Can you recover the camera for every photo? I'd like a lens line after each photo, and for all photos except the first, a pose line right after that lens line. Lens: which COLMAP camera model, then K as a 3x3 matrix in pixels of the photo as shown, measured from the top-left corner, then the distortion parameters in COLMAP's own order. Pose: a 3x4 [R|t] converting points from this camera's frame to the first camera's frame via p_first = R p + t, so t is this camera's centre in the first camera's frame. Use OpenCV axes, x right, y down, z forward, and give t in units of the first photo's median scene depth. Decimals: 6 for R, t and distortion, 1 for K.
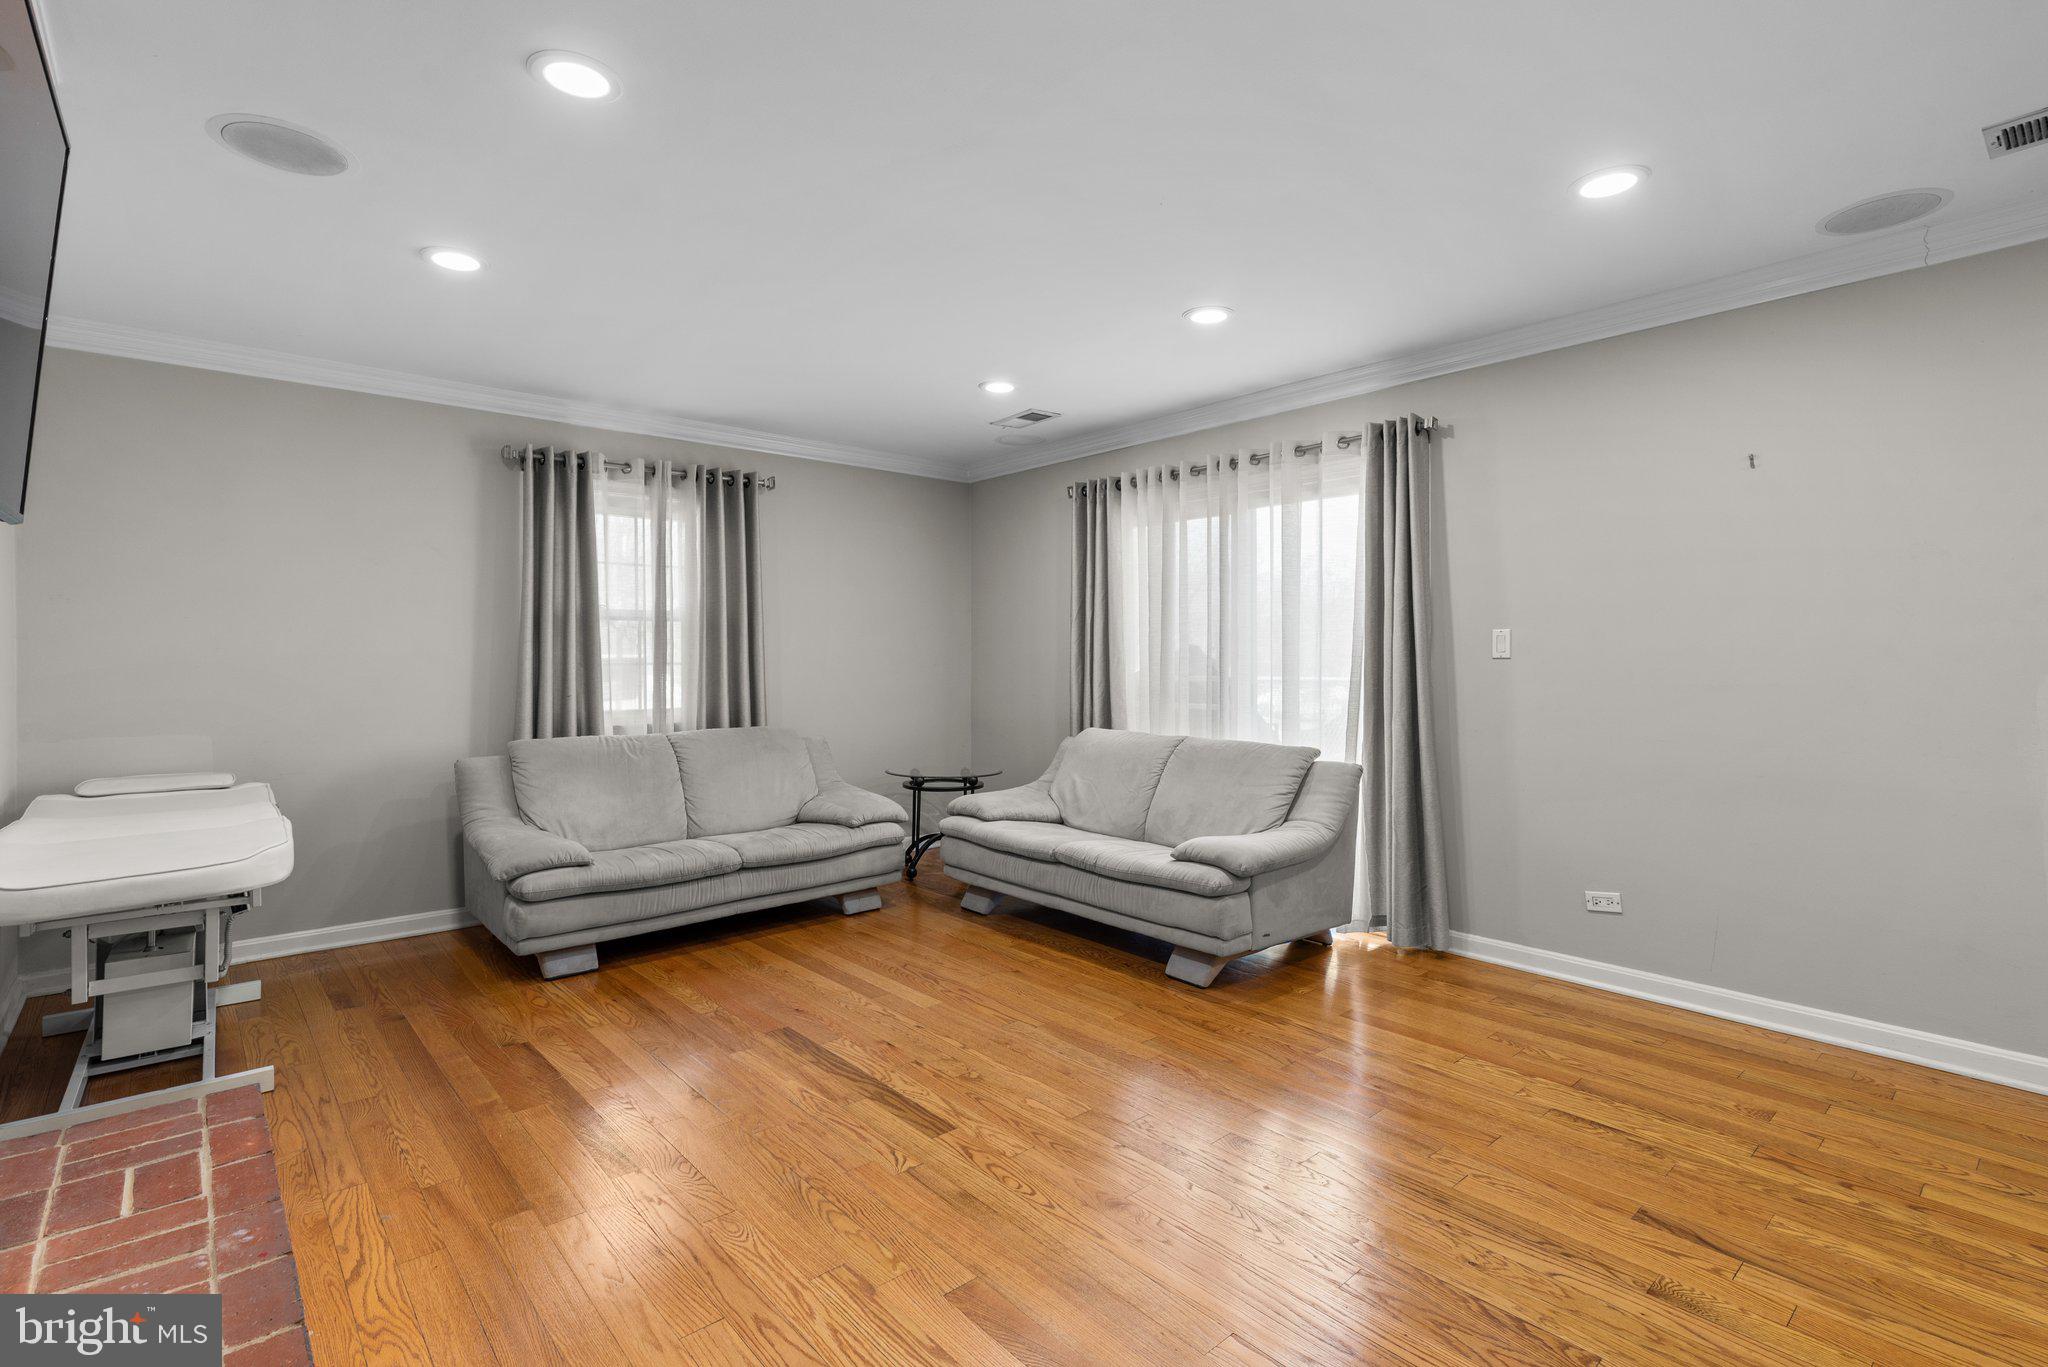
lens RADIAL K [[949.7, 0, 1029.1], [0, 949.7, 664.0], [0, 0, 1]] dist [0.001049, 0.000005]
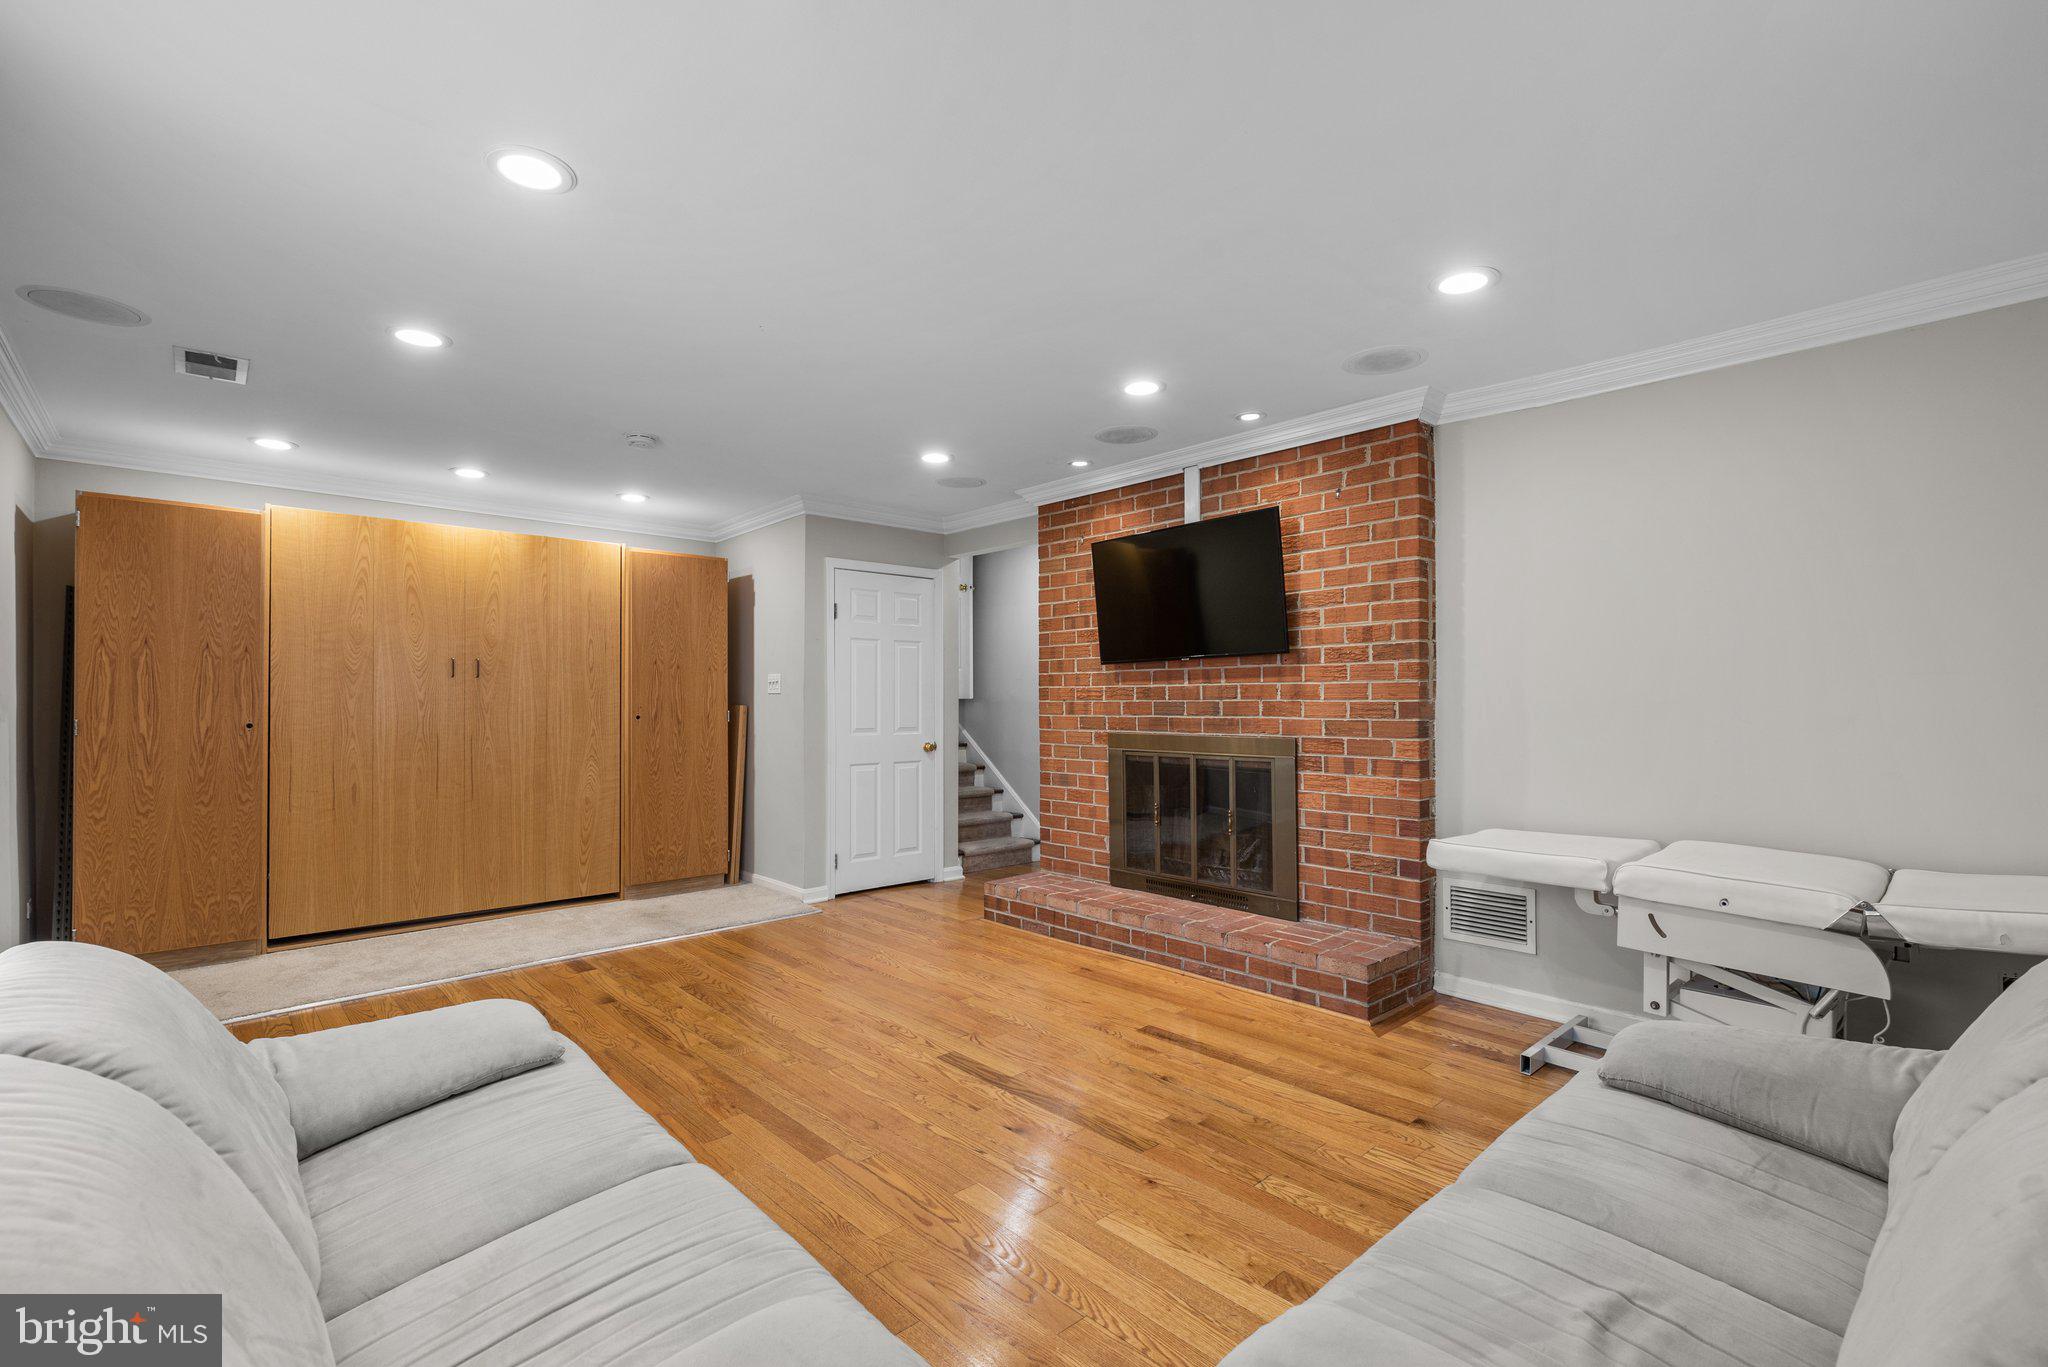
lens RADIAL K [[918.4, 0, 1027.1], [0, 918.4, 694.7], [0, 0, 1]] dist [0.000624, -0.000087]
pose [[-0.999829, 0.007287, -0.016974, -0.118845], [0.007291, 0.999973, -0.000170, -0.014335], [0.016972, -0.000294, -0.999856, 1.465036]]
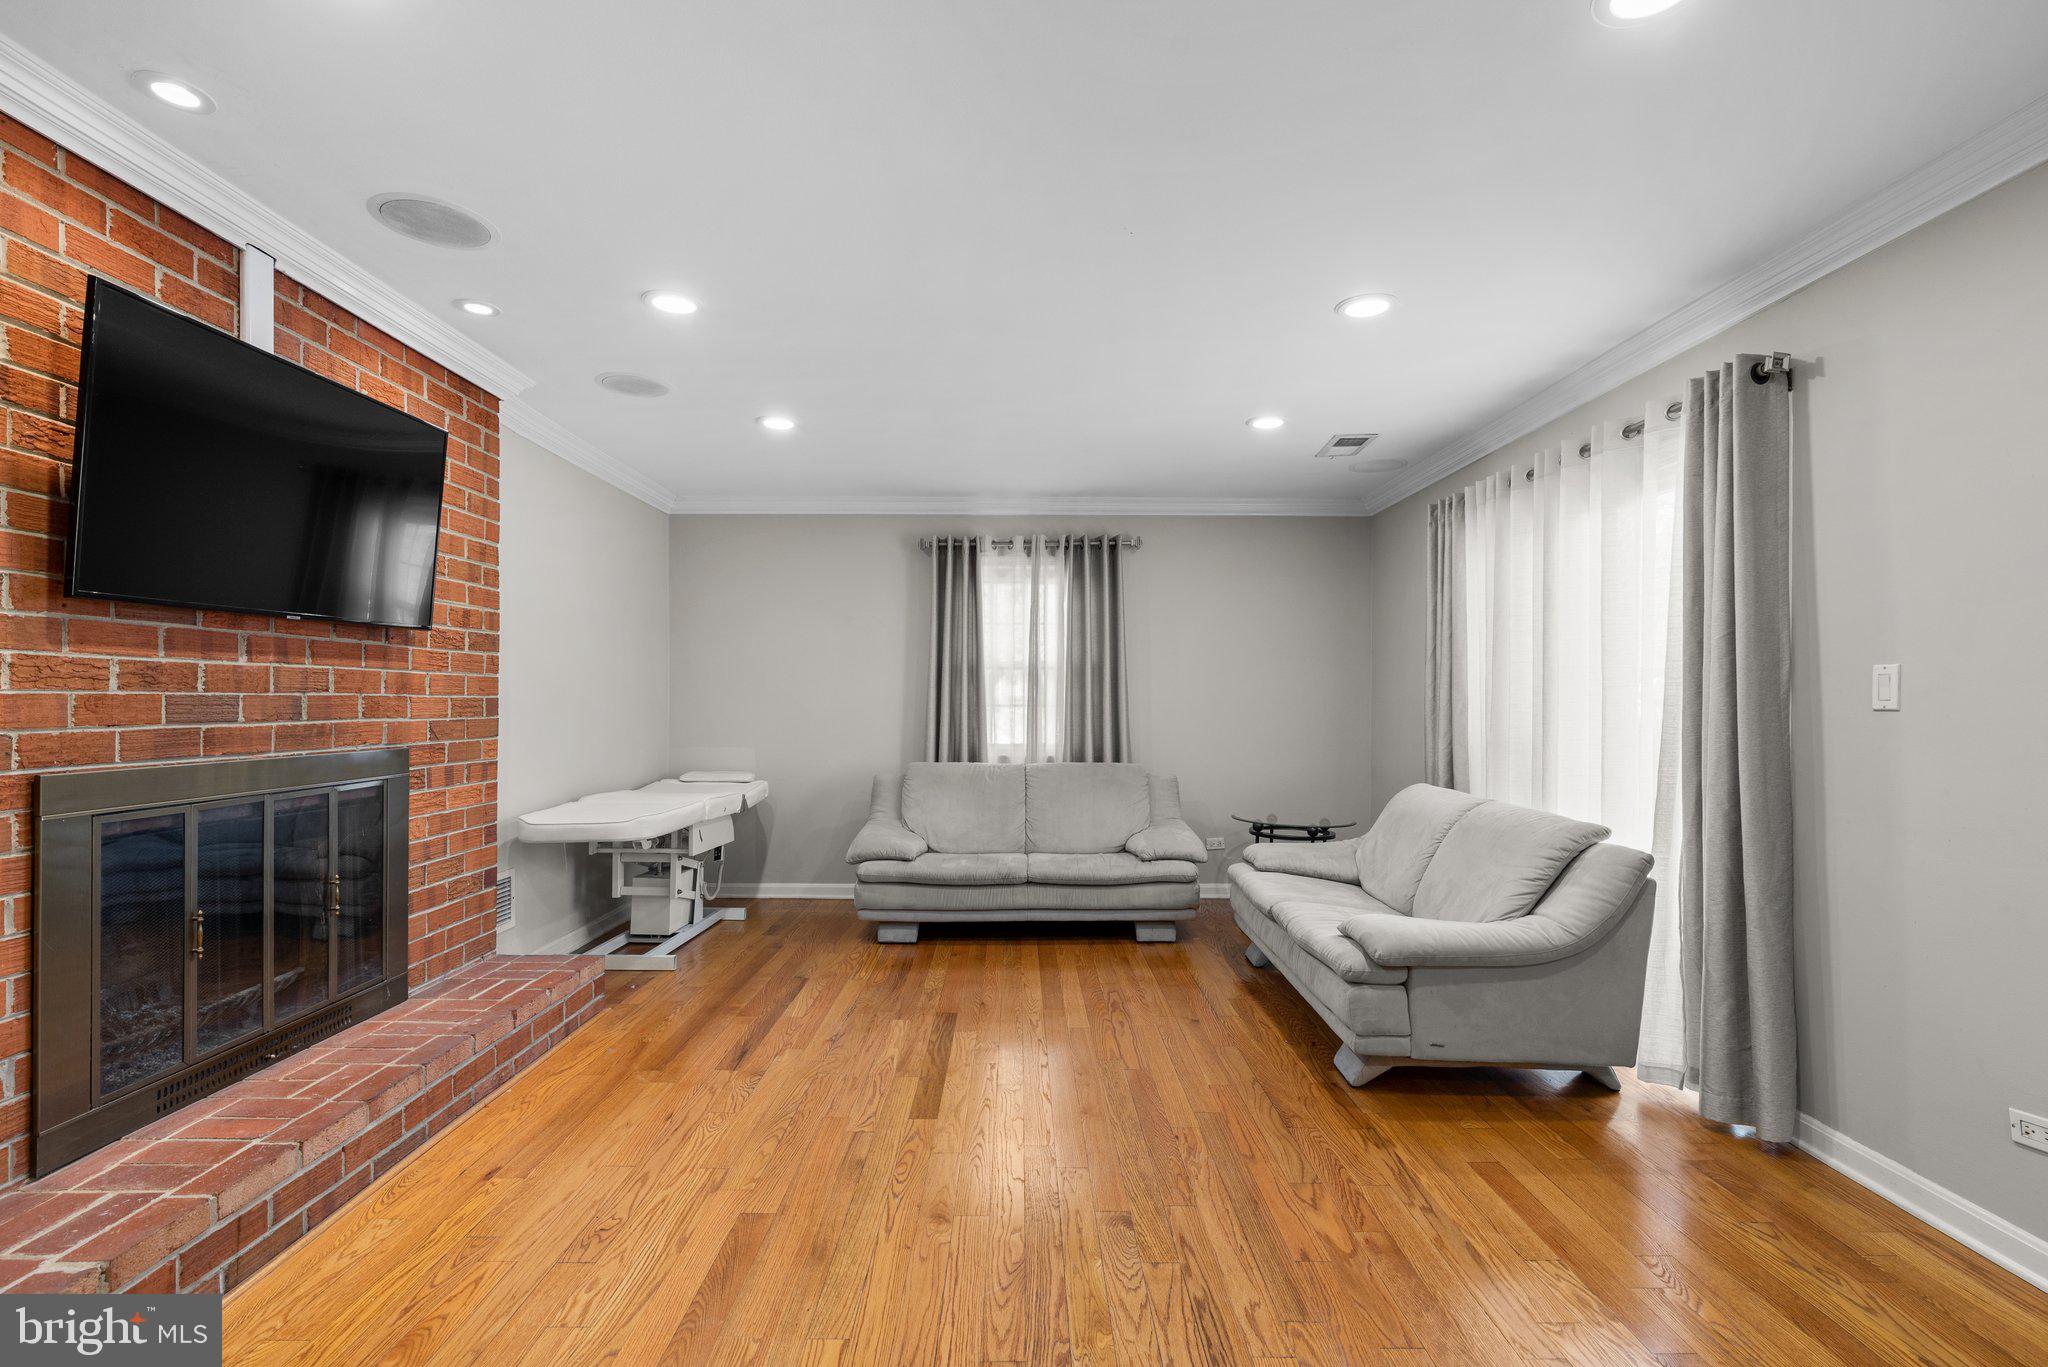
lens RADIAL K [[920.4, 0, 1030.6], [0, 920.4, 707.9], [0, 0, 1]] dist [0.000867, -0.000402]
pose [[0.754547, 0.011667, -0.656143, 0.459598], [-0.010830, 0.999927, 0.005326, -0.004727], [0.656157, 0.003087, 0.754618, 0.156533]]
